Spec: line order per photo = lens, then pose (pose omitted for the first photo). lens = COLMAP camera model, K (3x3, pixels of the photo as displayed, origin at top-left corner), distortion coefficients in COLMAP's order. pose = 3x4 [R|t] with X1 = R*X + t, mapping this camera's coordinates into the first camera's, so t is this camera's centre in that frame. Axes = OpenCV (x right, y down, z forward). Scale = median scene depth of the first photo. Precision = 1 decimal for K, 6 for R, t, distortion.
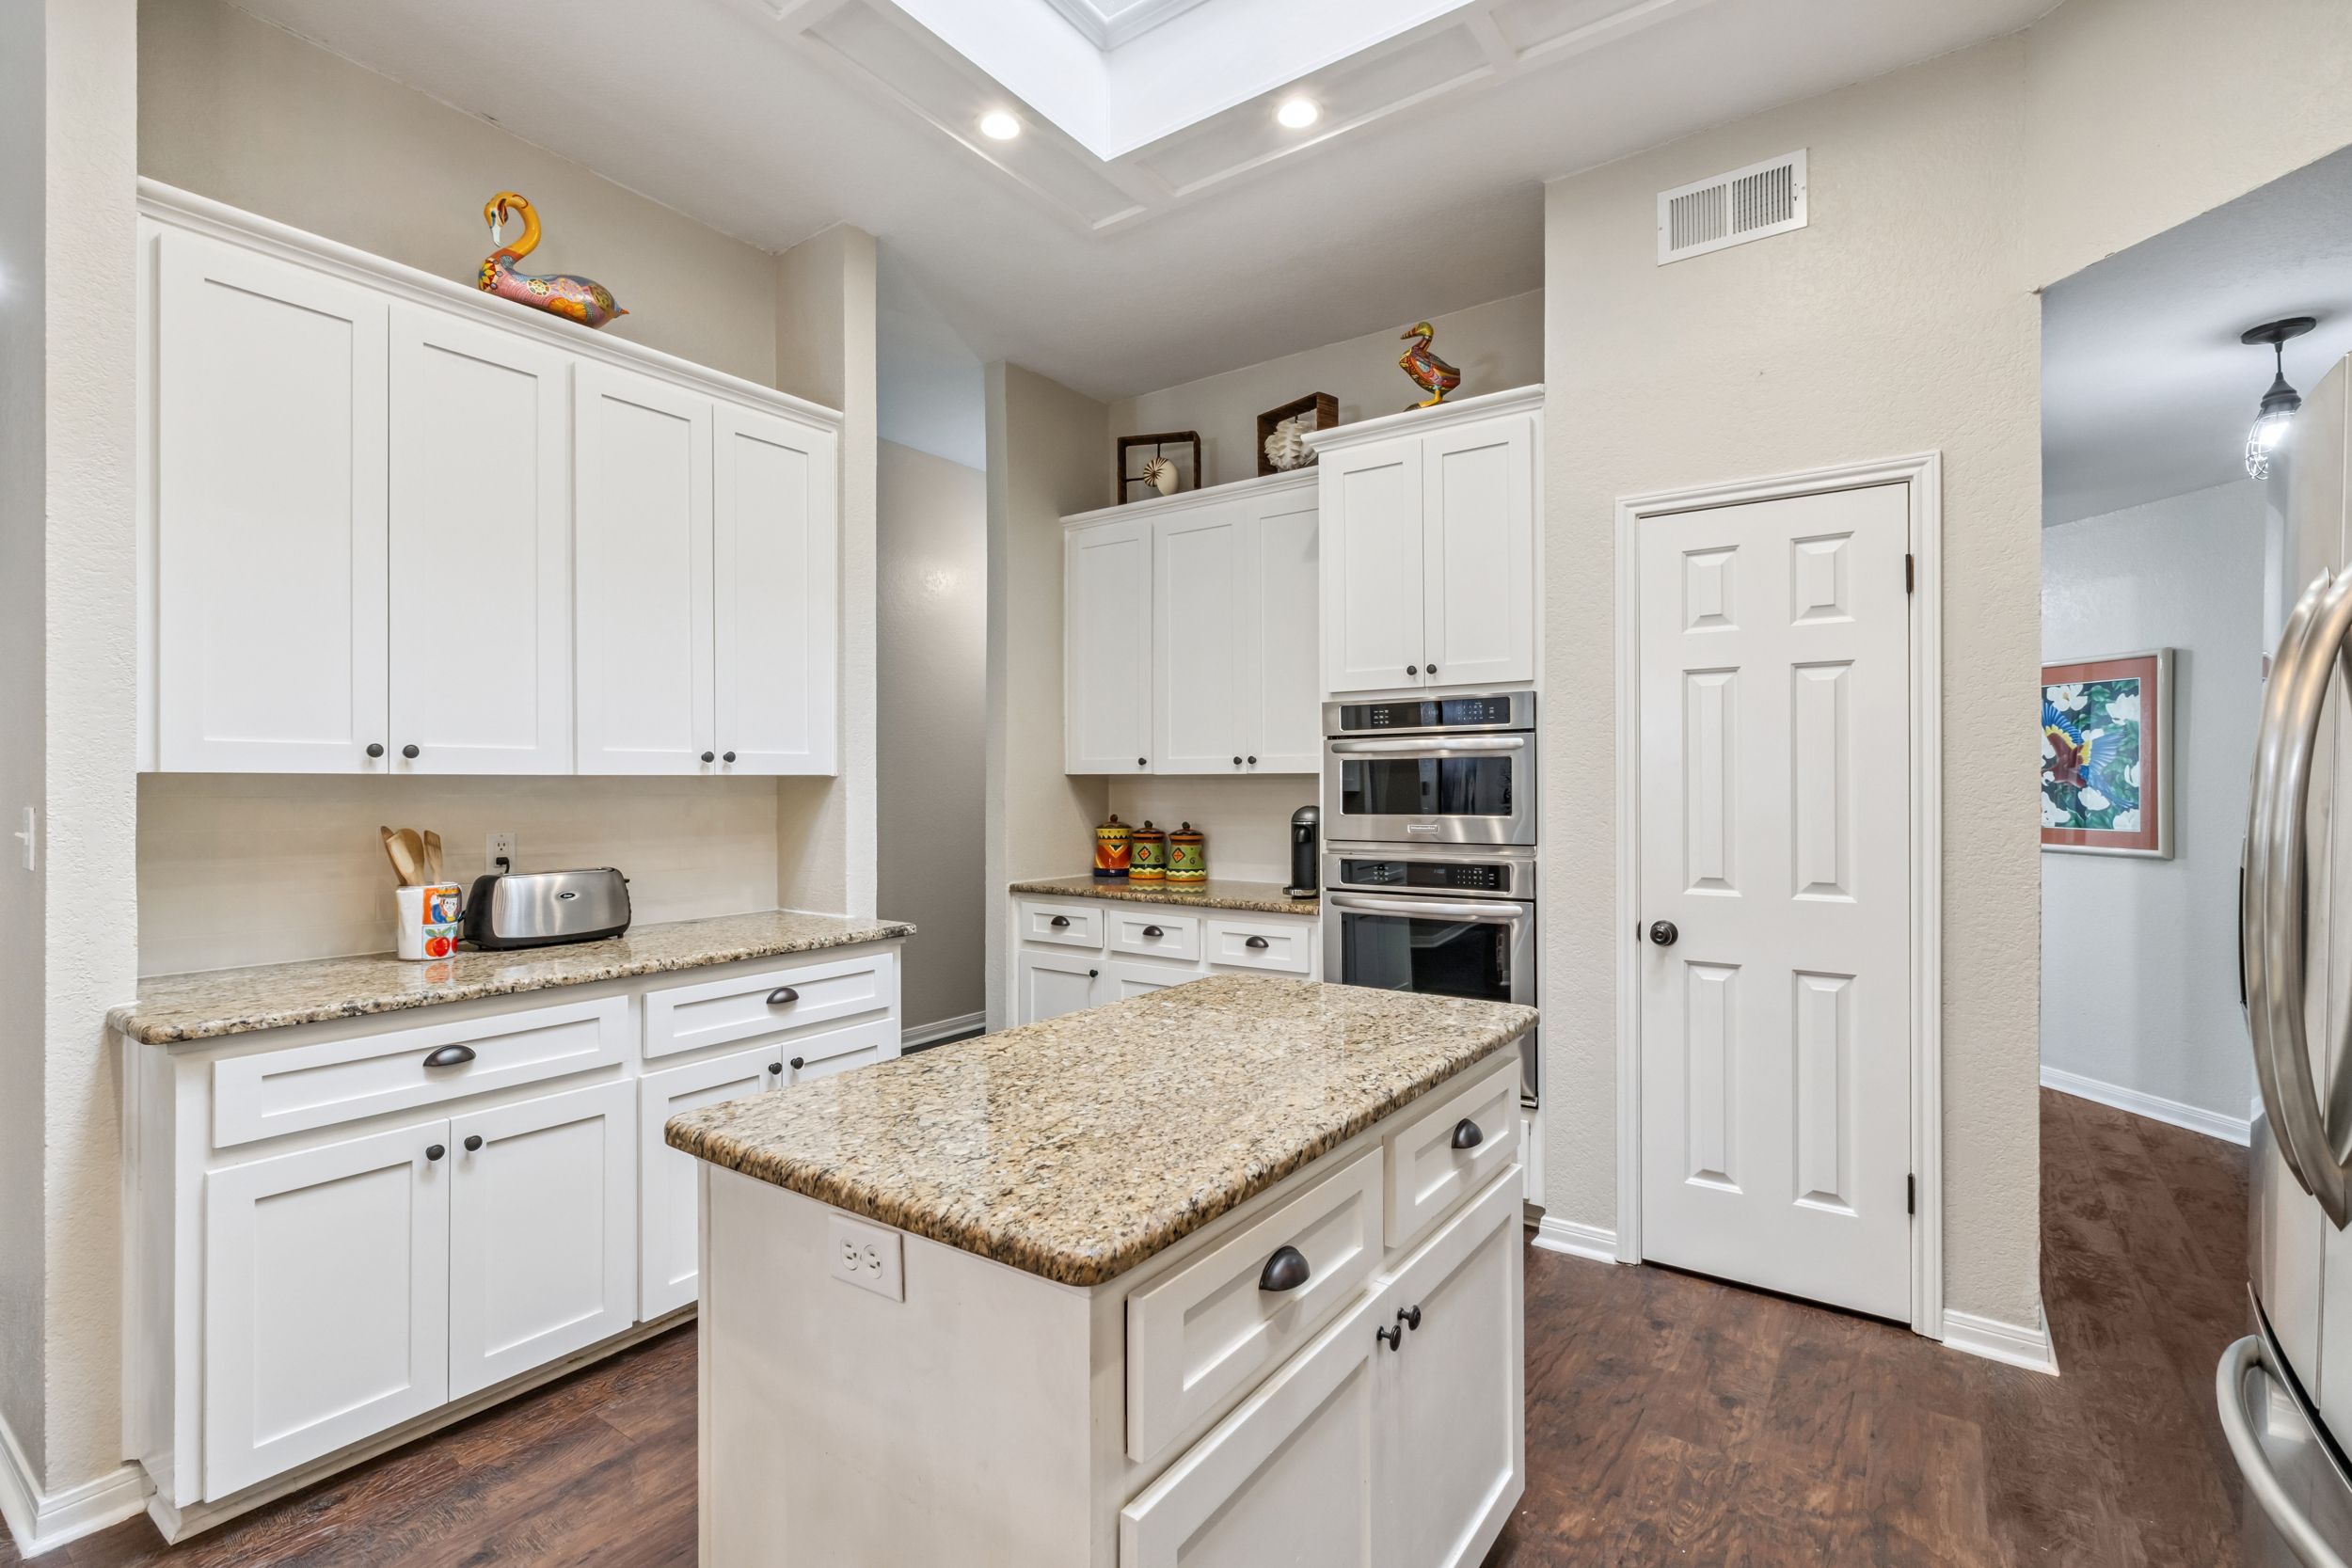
lens RADIAL K [[1062.3, 0, 1176.0], [0, 1062.3, 784.0], [0, 0, 1]] dist [0.000758, 0.000436]
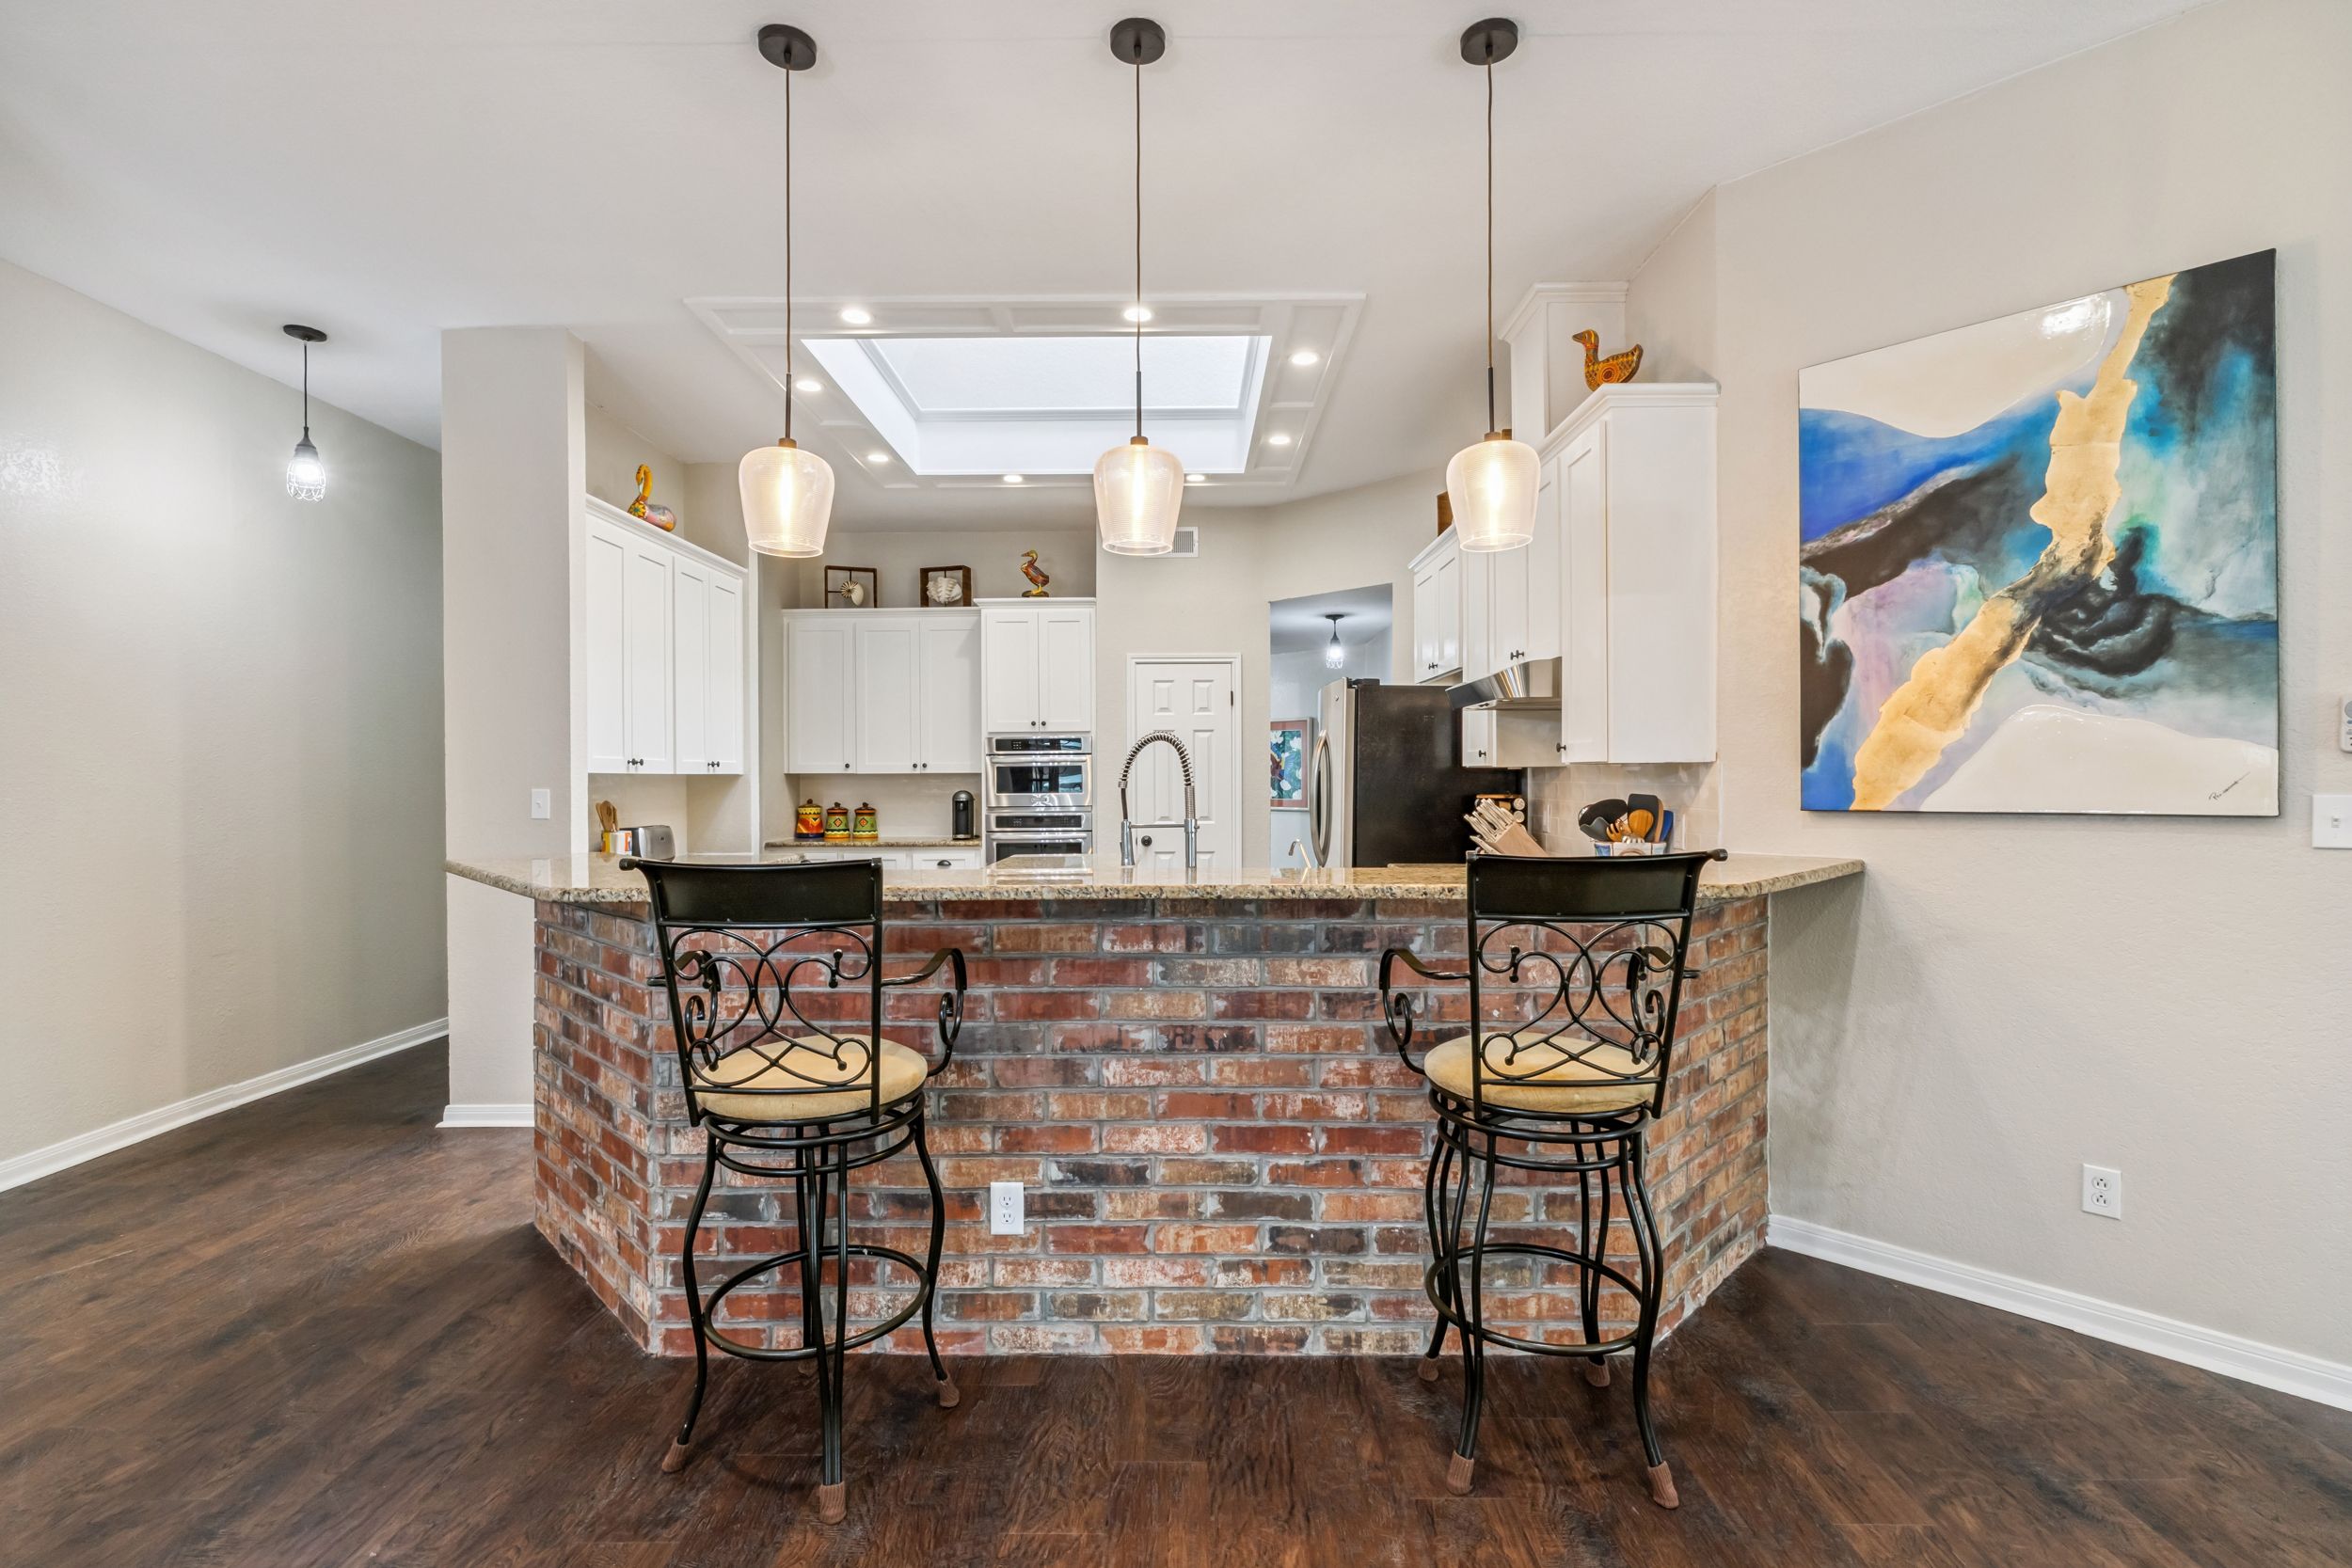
lens RADIAL K [[1062.3, 0, 1176.0], [0, 1062.3, 784.0], [0, 0, 1]] dist [0.000758, 0.000436]
pose [[0.821088, -0.004981, 0.570780, -0.621442], [0.003593, 0.999987, 0.003558, 0.004013], [-0.570790, -0.000870, 0.821095, -0.726611]]
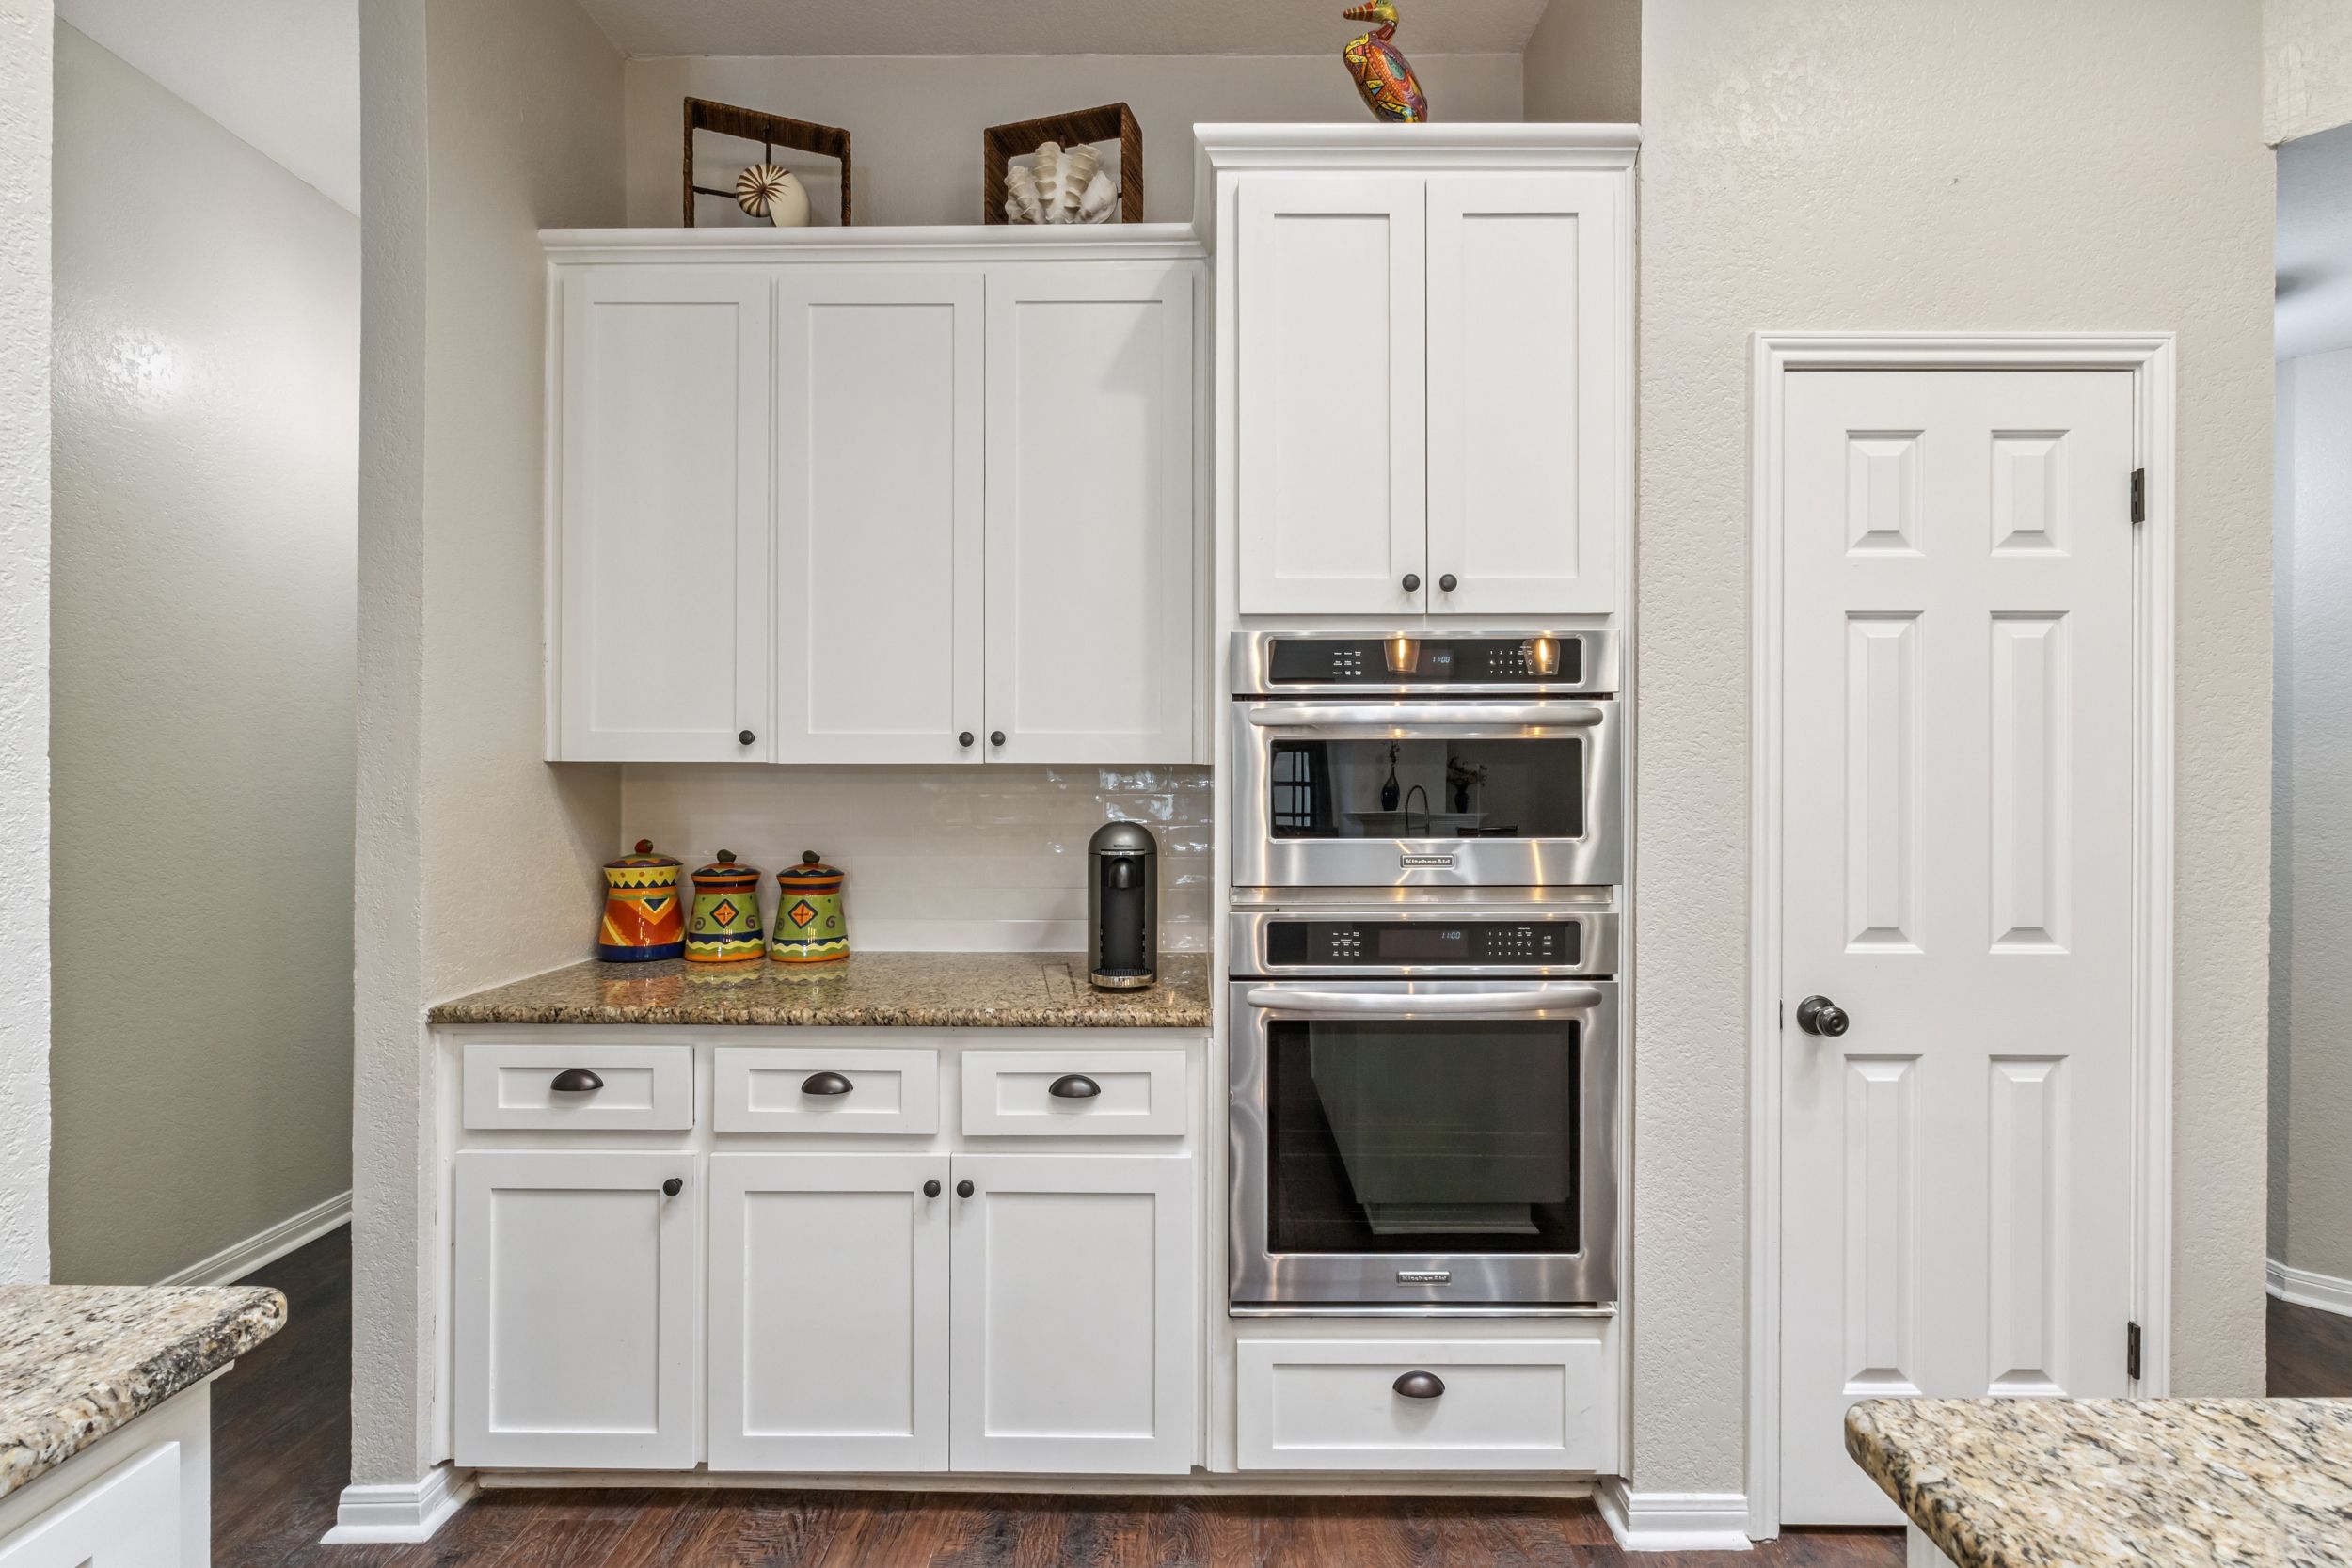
lens RADIAL K [[1098.0, 0, 1203.5], [0, 1098.0, 777.3], [0, 0, 1]] dist [-0.004215, 0.000021]
pose [[0.820852, 0.004165, 0.571126, -0.170595], [-0.003319, 0.999991, -0.002522, -0.001457], [-0.571132, 0.000174, 0.820858, 0.494736]]
